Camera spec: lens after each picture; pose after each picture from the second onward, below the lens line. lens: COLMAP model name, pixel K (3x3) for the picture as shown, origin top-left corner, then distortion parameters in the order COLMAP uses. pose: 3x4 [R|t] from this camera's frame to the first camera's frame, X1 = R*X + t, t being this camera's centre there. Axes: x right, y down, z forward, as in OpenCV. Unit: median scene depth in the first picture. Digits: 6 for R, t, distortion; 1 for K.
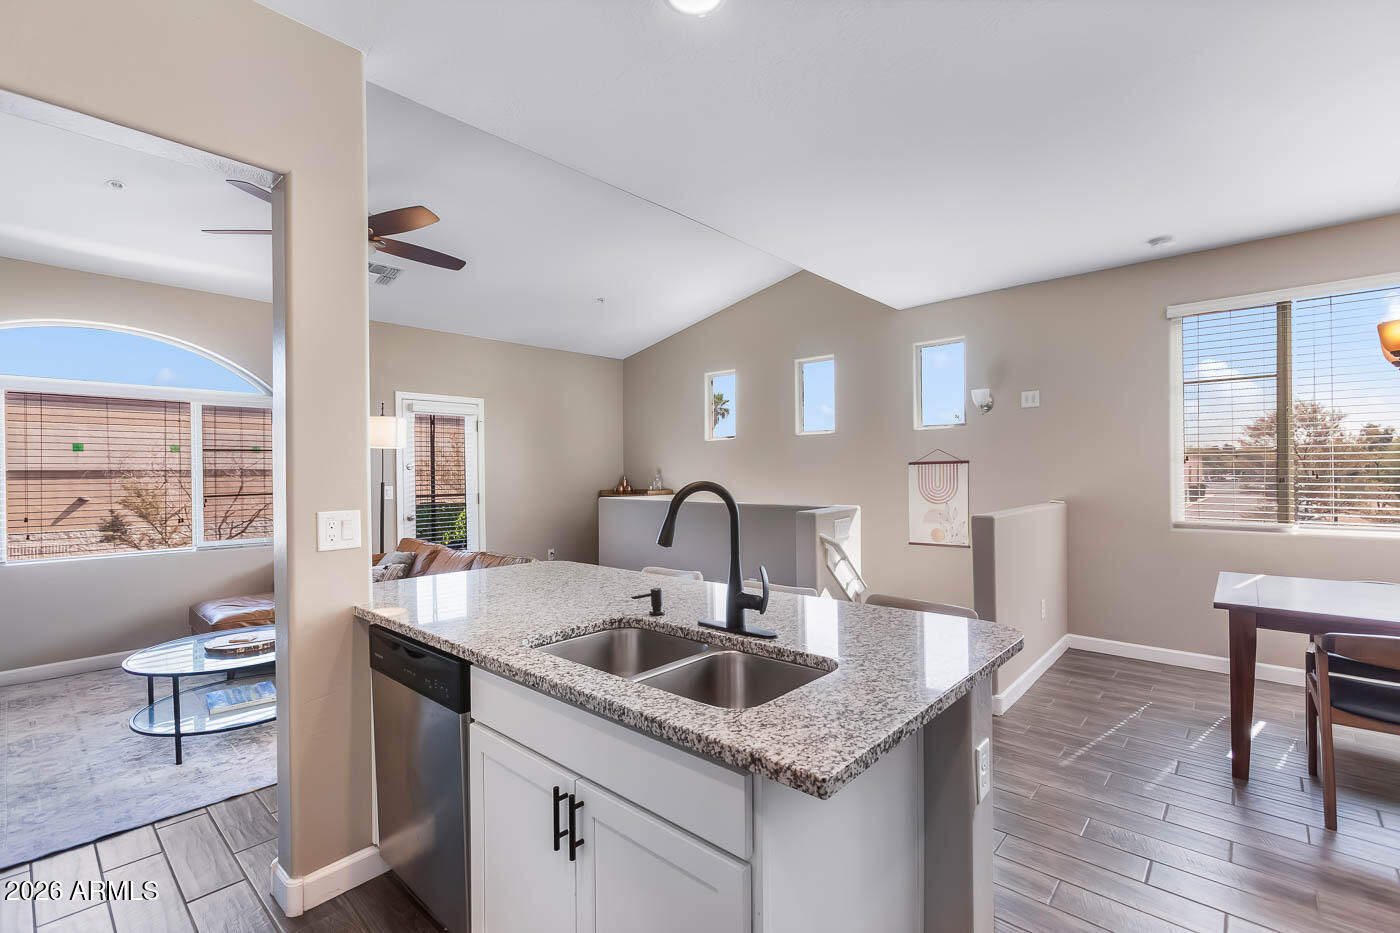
lens RADIAL K [[621.0, 0, 703.4], [0, 621.0, 469.4], [0, 0, 1]] dist [-0.000943, 0.004205]
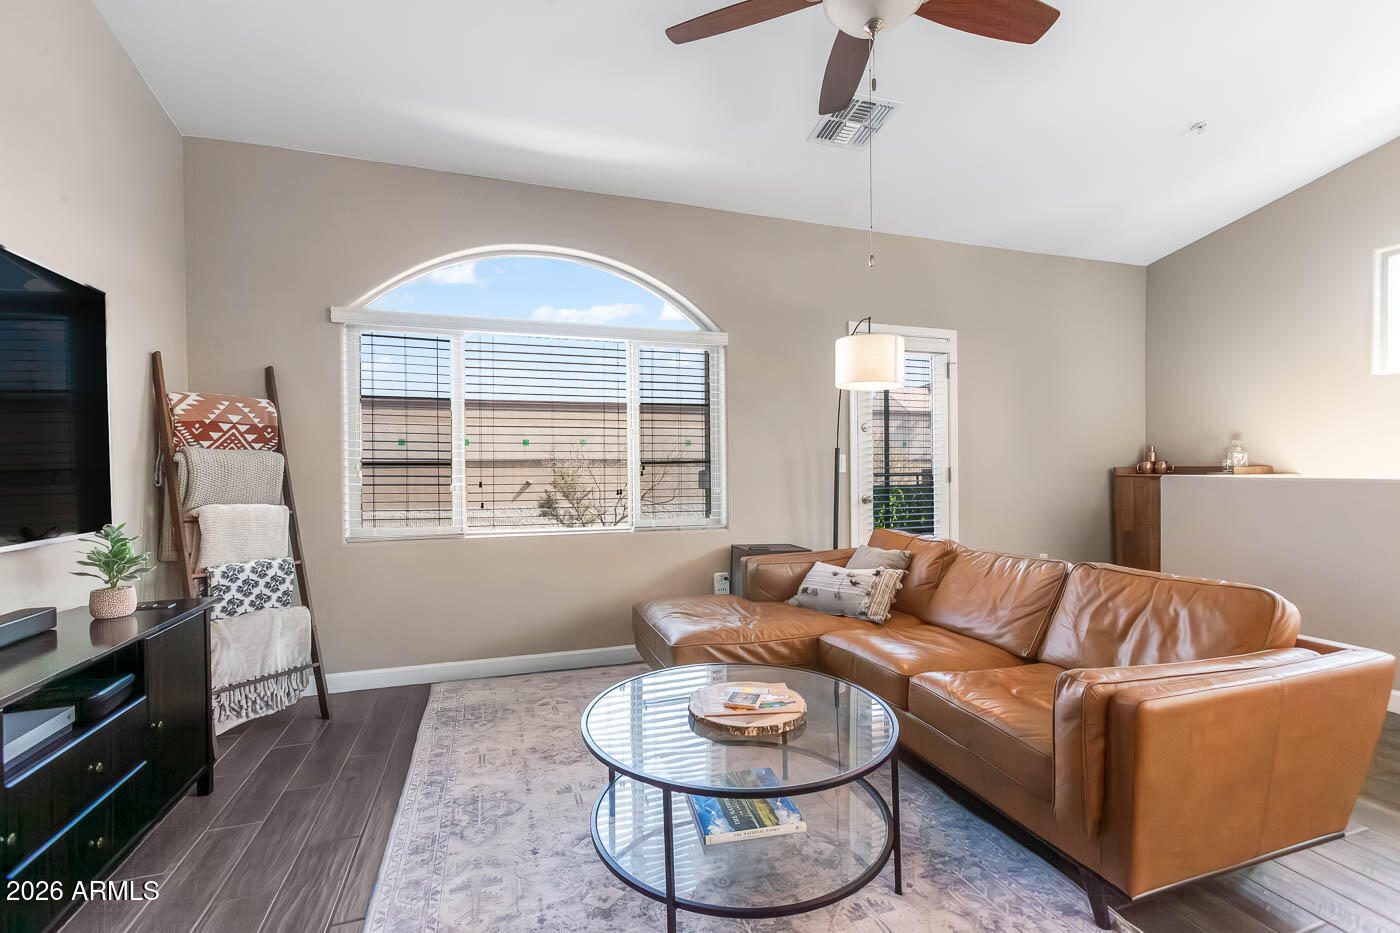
lens RADIAL K [[621.0, 0, 703.4], [0, 621.0, 469.4], [0, 0, 1]] dist [-0.000943, 0.004205]
pose [[0.872901, 0.004104, -0.487880, -0.300546], [0.001469, 0.999938, 0.011039, 0.037080], [0.487895, -0.010352, 0.872841, 0.301000]]
